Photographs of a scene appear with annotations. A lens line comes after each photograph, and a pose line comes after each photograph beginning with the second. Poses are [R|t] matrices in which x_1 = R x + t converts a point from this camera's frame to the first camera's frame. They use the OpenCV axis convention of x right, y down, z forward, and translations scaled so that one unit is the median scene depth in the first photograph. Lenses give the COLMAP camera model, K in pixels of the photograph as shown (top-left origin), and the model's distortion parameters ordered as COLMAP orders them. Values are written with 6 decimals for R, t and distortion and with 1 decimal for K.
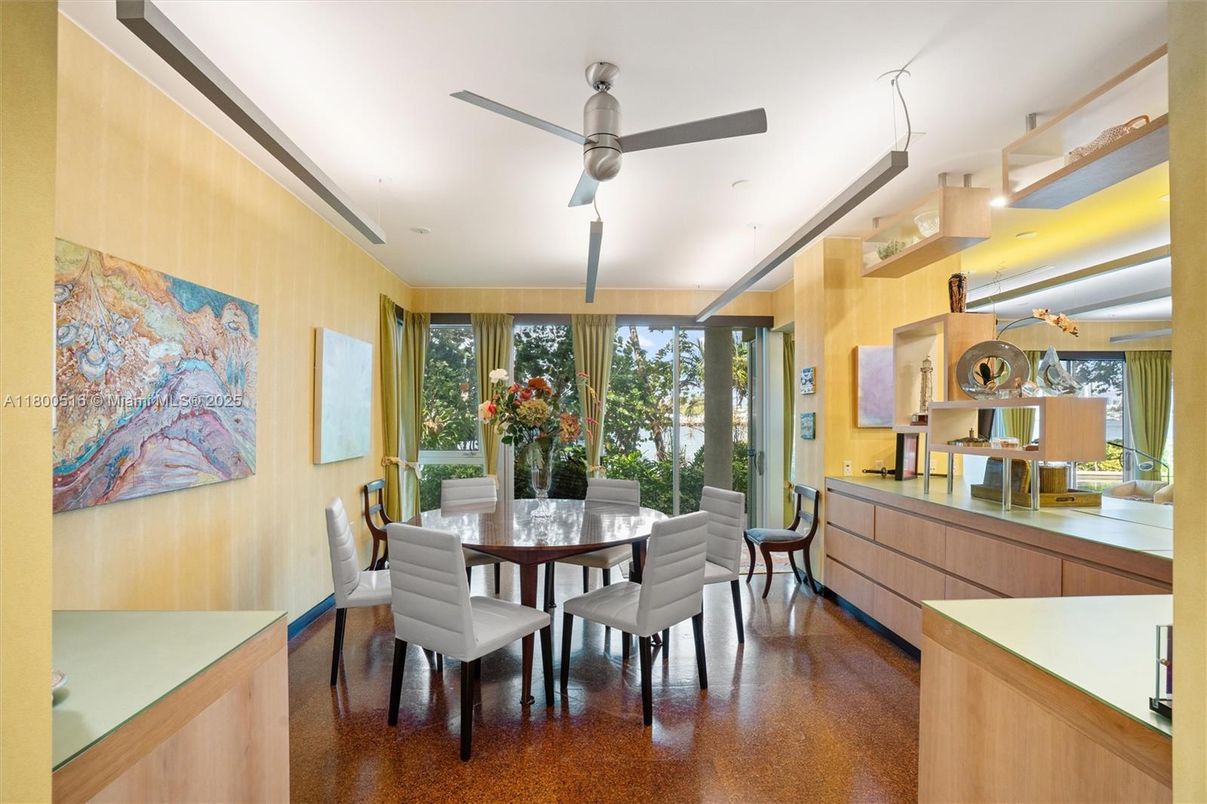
lens RADIAL K [[550.4, 0, 605.9], [0, 550.4, 418.3], [0, 0, 1]] dist [-0.002223, -0.000244]
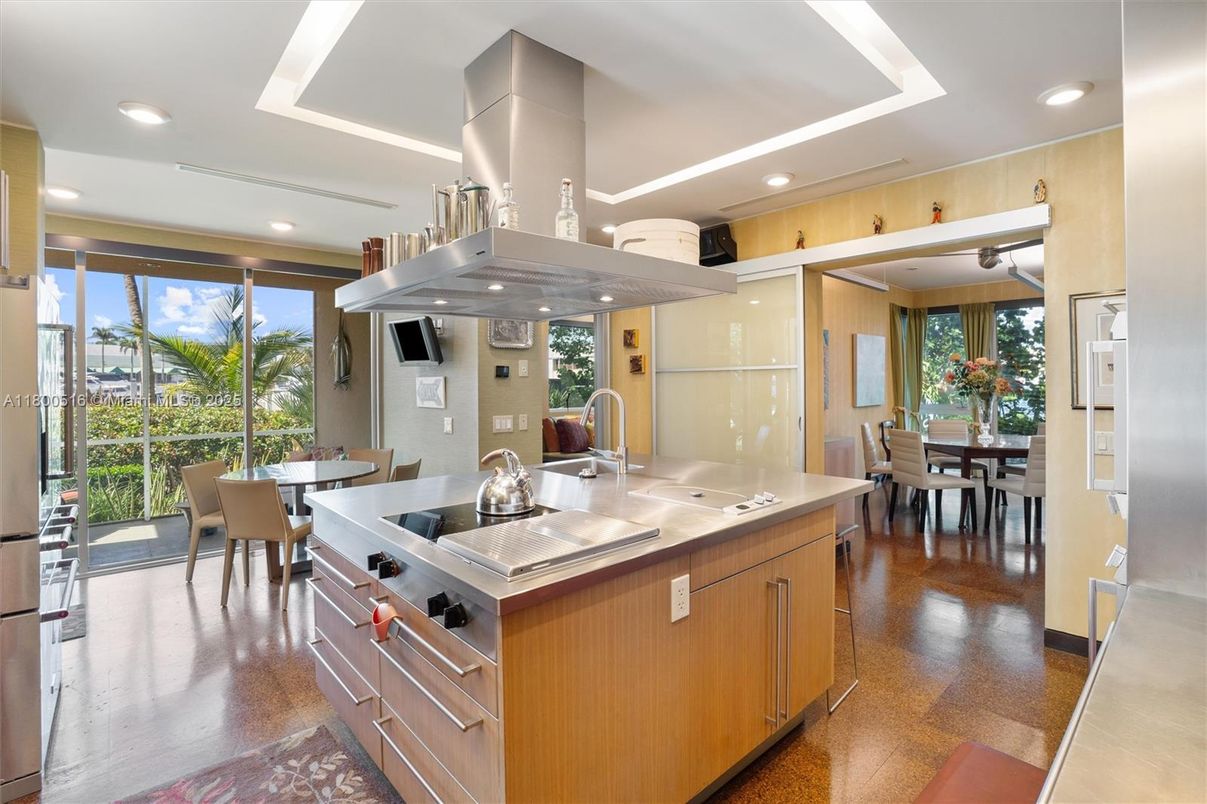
lens RADIAL K [[559.3, 0, 605.4], [0, 559.3, 388.4], [0, 0, 1]] dist [-0.001416, -0.000092]
pose [[0.638485, -0.002598, -0.769630, 0.315653], [0.012700, 0.999894, 0.007160, -0.003408], [0.769530, -0.014346, 0.638450, -0.687779]]
